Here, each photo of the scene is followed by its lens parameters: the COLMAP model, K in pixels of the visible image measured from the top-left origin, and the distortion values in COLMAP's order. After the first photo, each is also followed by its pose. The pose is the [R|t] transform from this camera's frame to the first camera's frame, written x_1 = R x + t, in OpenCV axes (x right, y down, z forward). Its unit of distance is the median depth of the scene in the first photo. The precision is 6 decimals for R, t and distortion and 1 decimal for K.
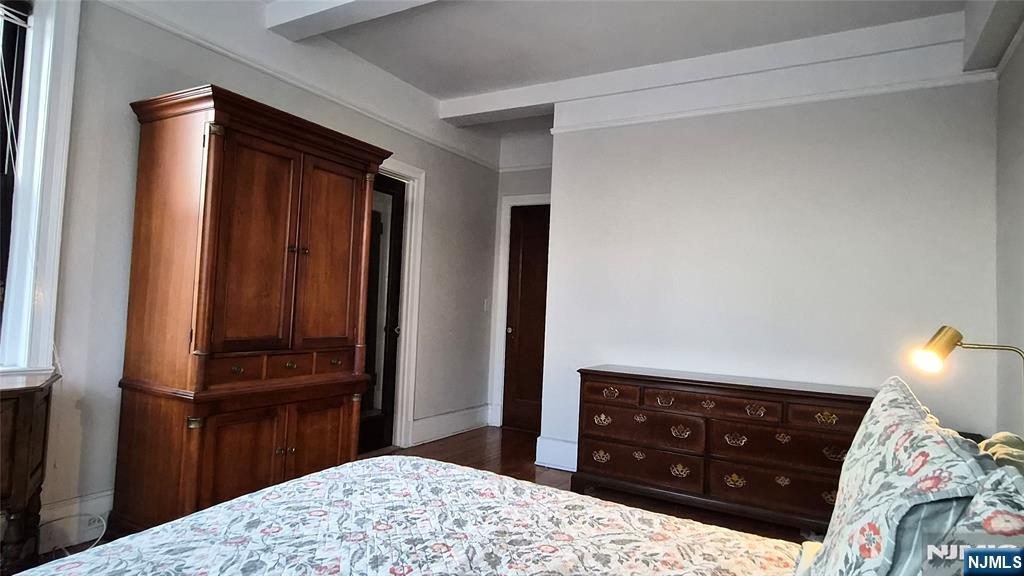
lens RADIAL K [[568.8, 0, 521.6], [0, 568.8, 287.9], [0, 0, 1]] dist [0.005272, -0.004549]
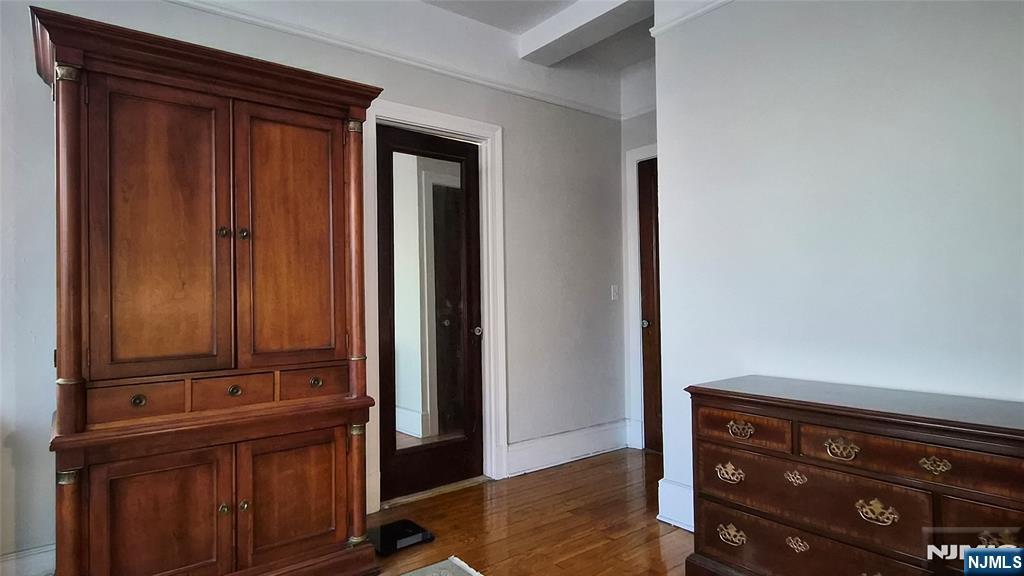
lens RADIAL K [[568.8, 0, 511.9], [0, 568.8, 285.4], [0, 0, 1]] dist [0.005272, -0.004549]
pose [[0.923567, -0.067675, -0.377418, 0.183788], [0.070973, 0.997465, -0.005179, 0.026395], [0.376811, -0.022003, 0.926029, 0.402730]]
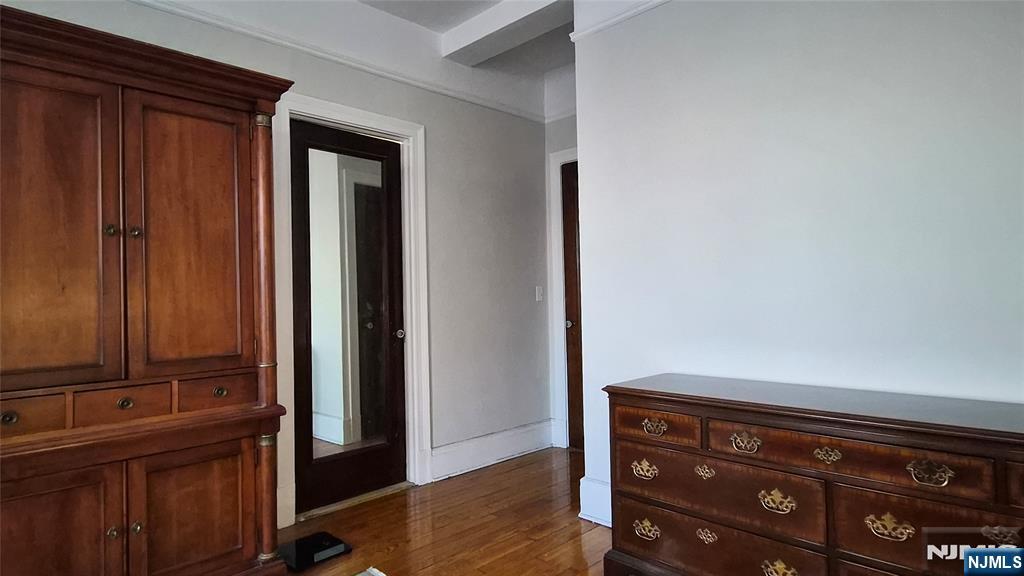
lens RADIAL K [[568.8, 0, 512.5], [0, 568.8, 285.3], [0, 0, 1]] dist [0.005272, -0.004549]
pose [[0.962359, -0.071778, -0.262130, 0.194634], [0.075007, 0.997180, 0.002317, 0.026016], [0.261225, -0.021891, 0.965030, 0.414496]]
